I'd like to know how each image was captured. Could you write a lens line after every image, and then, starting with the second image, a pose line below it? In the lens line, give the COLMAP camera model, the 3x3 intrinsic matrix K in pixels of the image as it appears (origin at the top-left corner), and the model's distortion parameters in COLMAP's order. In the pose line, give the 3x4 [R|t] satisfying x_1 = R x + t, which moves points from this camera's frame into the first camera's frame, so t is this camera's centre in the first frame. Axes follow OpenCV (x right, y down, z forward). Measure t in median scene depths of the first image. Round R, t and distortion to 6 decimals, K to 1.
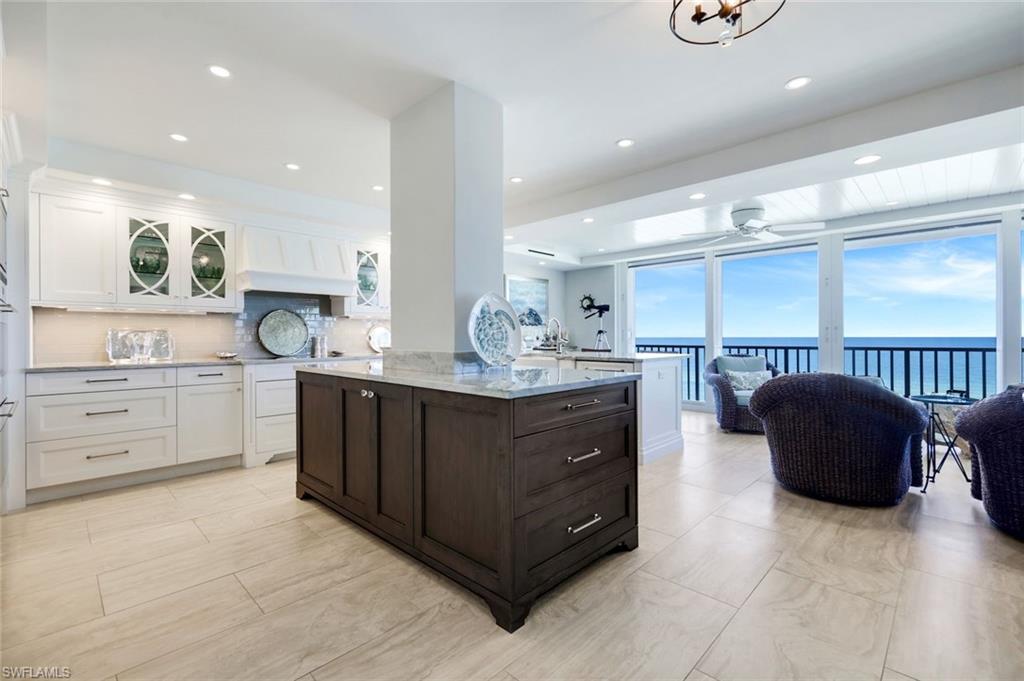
lens RADIAL K [[453.8, 0, 511.4], [0, 453.8, 335.5], [0, 0, 1]] dist [0.007431, -0.000399]
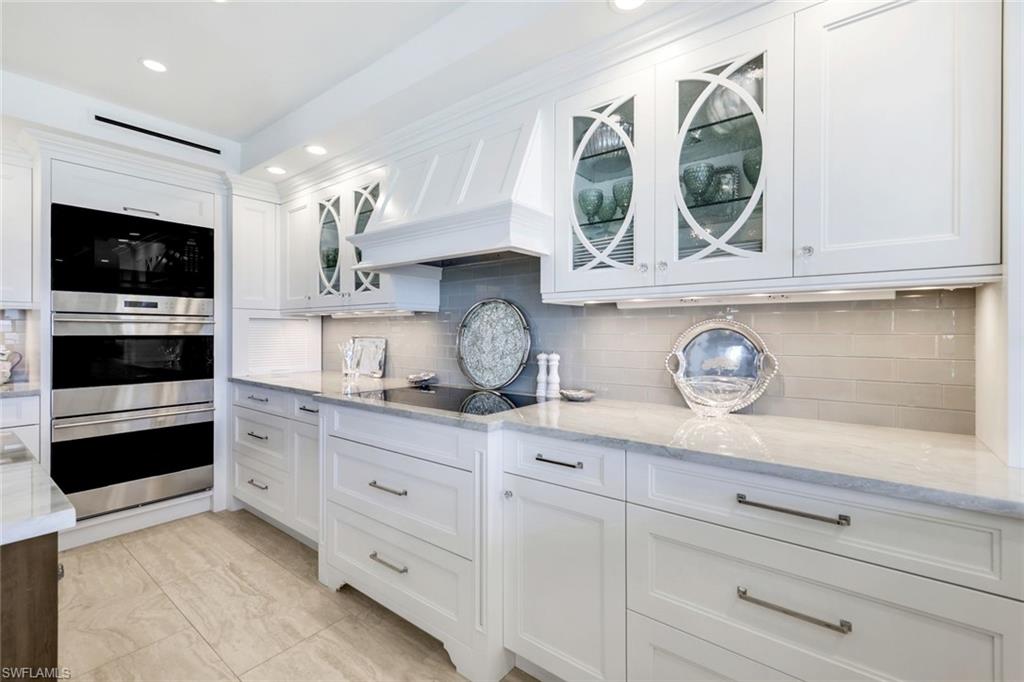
lens RADIAL K [[453.8, 0, 514.0], [0, 453.8, 334.7], [0, 0, 1]] dist [0.007431, -0.000399]
pose [[0.098879, 0.012349, -0.995023, -0.765511], [0.001268, 0.999921, 0.012536, -0.061975], [0.995099, -0.002501, 0.098855, 1.928711]]
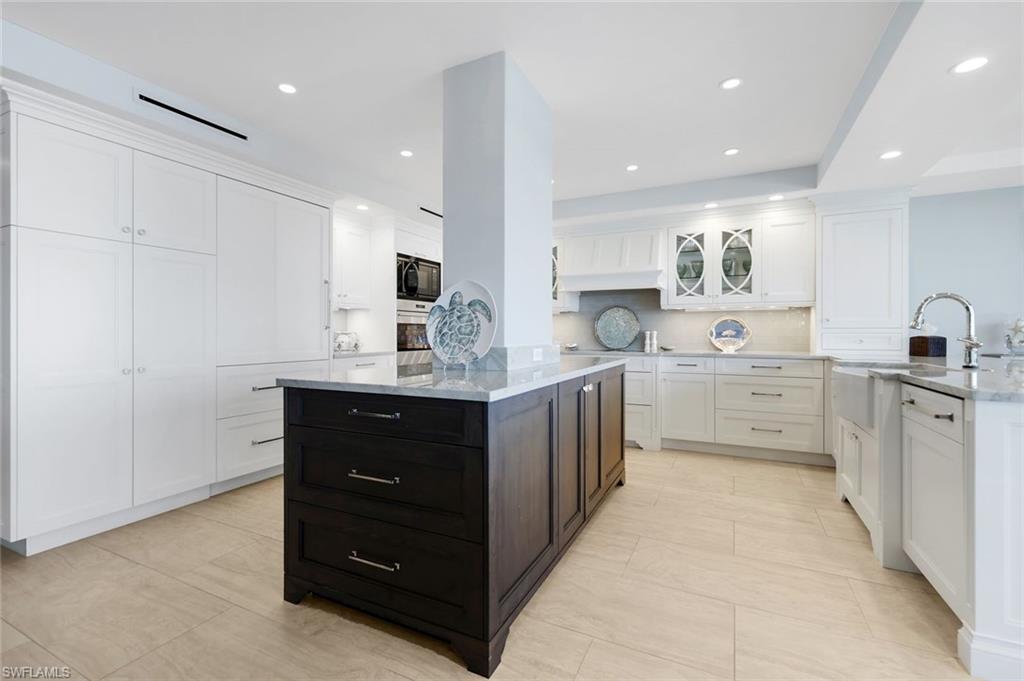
lens RADIAL K [[453.8, 0, 522.1], [0, 453.8, 335.3], [0, 0, 1]] dist [0.007431, -0.000399]
pose [[0.309999, 0.010867, -0.950675, 0.464938], [0.000238, 0.999934, 0.011508, 0.000968], [0.950737, -0.003794, 0.309976, 0.460728]]
